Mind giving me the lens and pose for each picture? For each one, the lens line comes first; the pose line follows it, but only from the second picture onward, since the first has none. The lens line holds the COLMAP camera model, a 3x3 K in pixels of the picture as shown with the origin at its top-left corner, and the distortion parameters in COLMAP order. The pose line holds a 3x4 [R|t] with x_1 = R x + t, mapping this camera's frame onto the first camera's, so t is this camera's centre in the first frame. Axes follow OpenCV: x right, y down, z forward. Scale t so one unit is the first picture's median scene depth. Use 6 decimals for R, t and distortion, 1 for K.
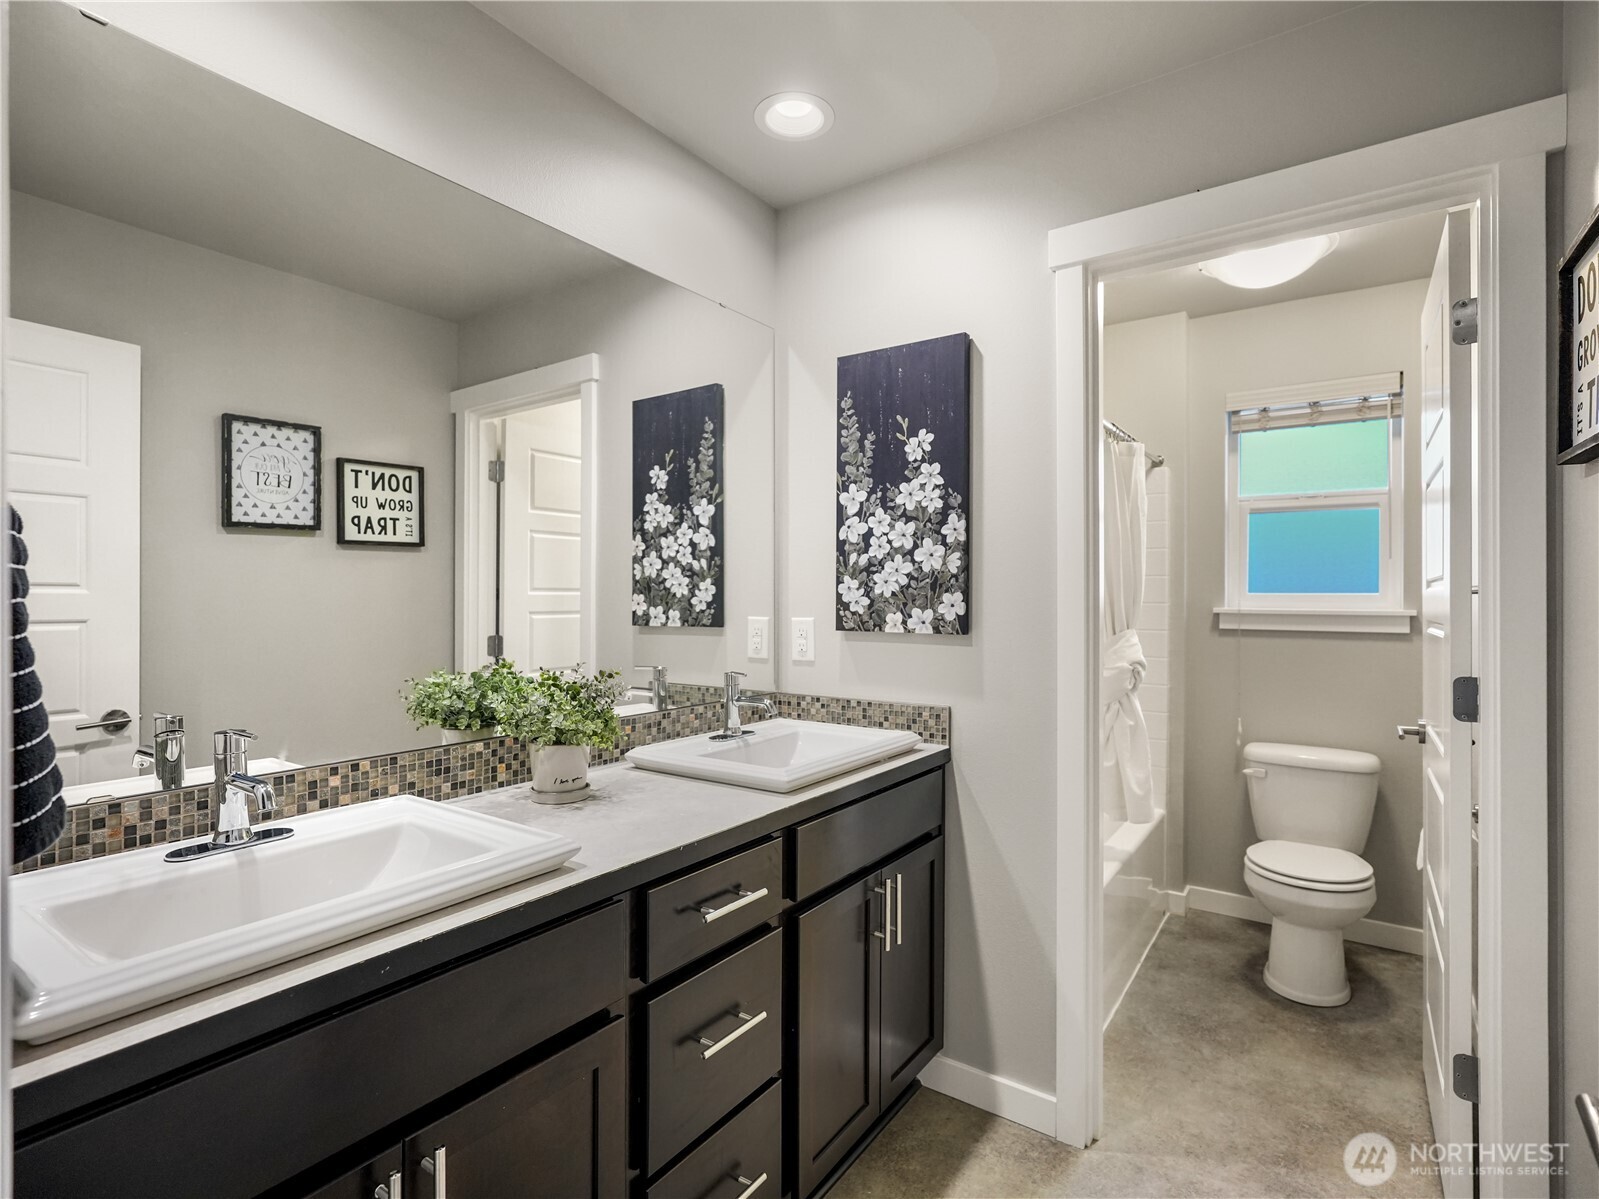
lens RADIAL K [[806.0, 0, 793.5], [0, 806.0, 599.6], [0, 0, 1]] dist [-0.015193, 0.009438]
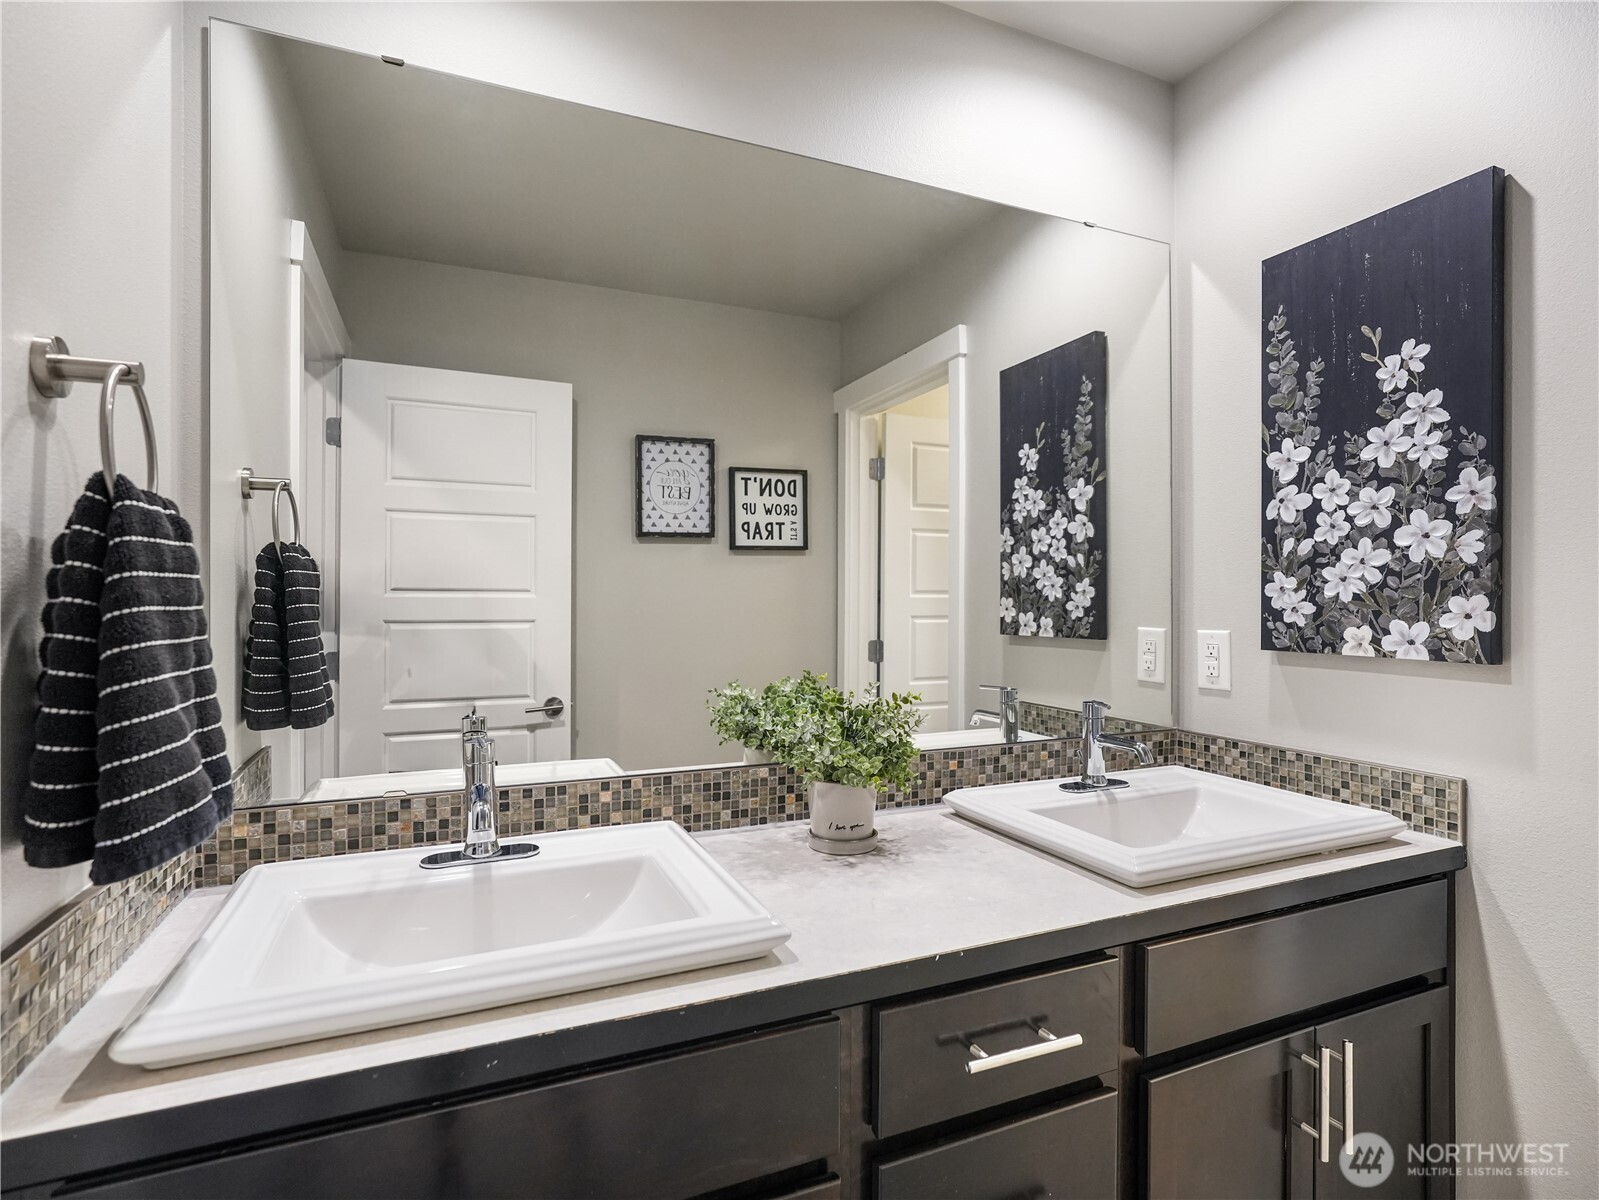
lens RADIAL K [[806.0, 0, 799.9], [0, 806.0, 597.0], [0, 0, 1]] dist [-0.015193, 0.009438]
pose [[0.852723, -0.001255, -0.522362, 0.078947], [-0.001612, 0.999986, -0.005034, -0.003390], [0.522361, 0.005134, 0.852709, 0.203144]]
